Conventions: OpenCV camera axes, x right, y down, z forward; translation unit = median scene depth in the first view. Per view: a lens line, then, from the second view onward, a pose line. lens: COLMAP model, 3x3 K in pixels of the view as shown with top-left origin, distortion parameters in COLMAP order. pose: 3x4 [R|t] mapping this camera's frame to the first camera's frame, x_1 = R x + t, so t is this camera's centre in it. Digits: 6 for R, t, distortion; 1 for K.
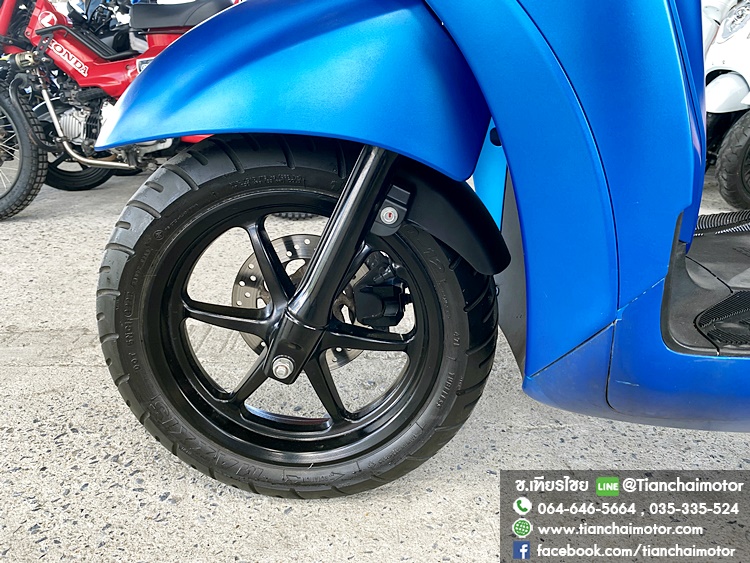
lens RADIAL K [[577.5, 0, 375.2], [0, 577.5, 272.1], [0, 0, 1]] dist [-0.001231, 0.003737]
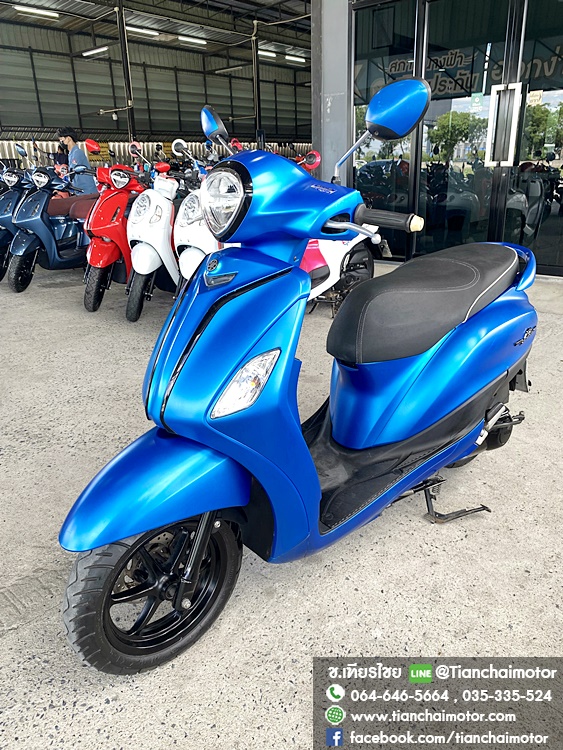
lens RADIAL K [[570.5, 0, 285.0], [0, 570.5, 373.7], [0, 0, 1]] dist [-0.001688, -0.000169]
pose [[0.712889, -0.258869, 0.651749, -0.864597], [0.231322, 0.964161, 0.129935, -0.701853], [-0.662027, 0.058134, 0.747222, -0.758349]]
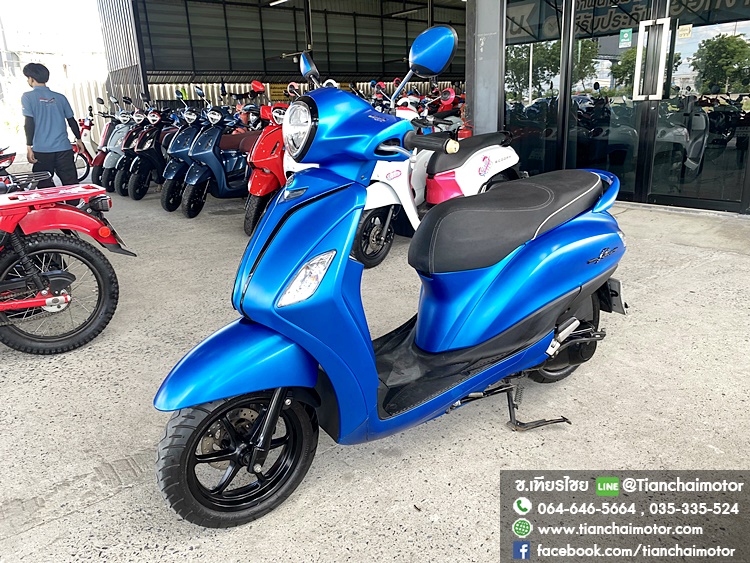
lens RADIAL K [[570.5, 0, 374.9], [0, 570.5, 275.3], [0, 0, 1]] dist [-0.001688, -0.000169]
pose [[0.808643, -0.197323, 0.554221, -0.781748], [0.209527, 0.976896, 0.042098, -0.539991], [-0.549723, 0.082082, 0.831305, -1.196628]]
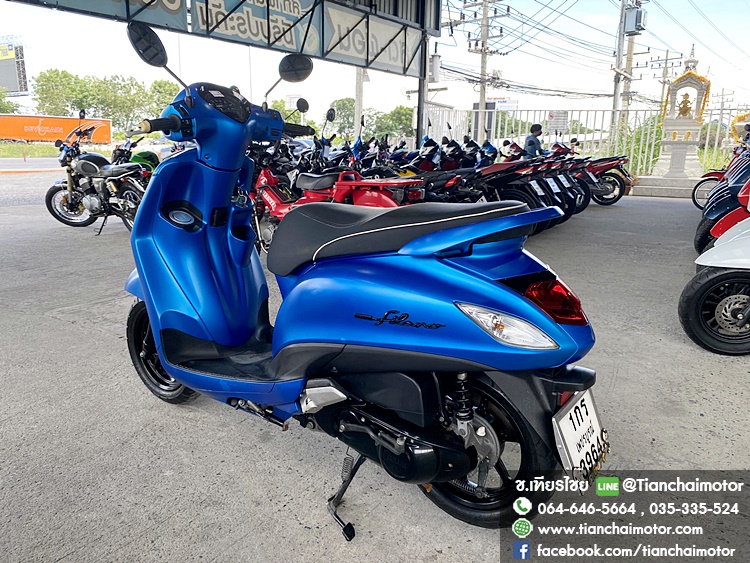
lens RADIAL K [[570.5, 0, 374.9], [0, 570.5, 275.3], [0, 0, 1]] dist [-0.001688, -0.000169]
pose [[0.833984, 0.128820, -0.536541, 2.326649], [-0.174397, 0.984060, -0.034810, -0.363626], [0.523504, 0.122602, 0.843156, -1.076601]]
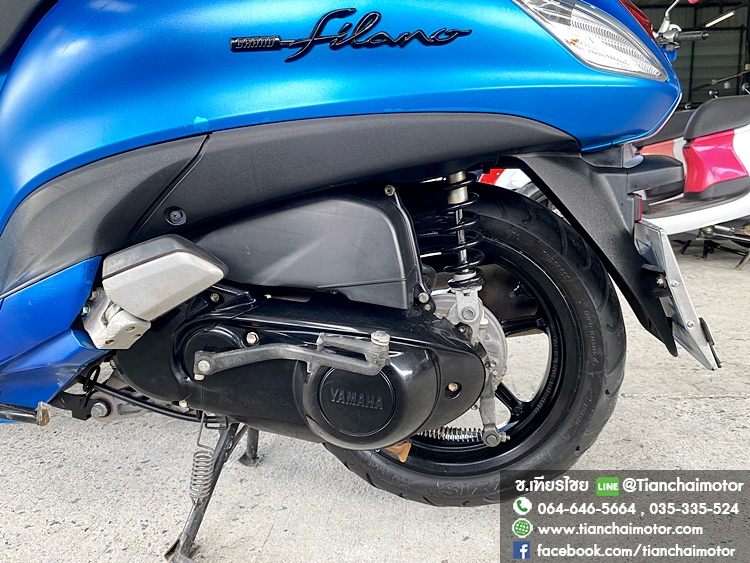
lens RADIAL K [[570.5, 0, 374.9], [0, 570.5, 275.3], [0, 0, 1]] dist [-0.001688, -0.000169]
pose [[0.993789, -0.005214, -0.111155, 1.610354], [-0.008687, 0.992218, -0.124210, 0.062313], [0.110938, 0.124404, 0.986010, -0.255486]]
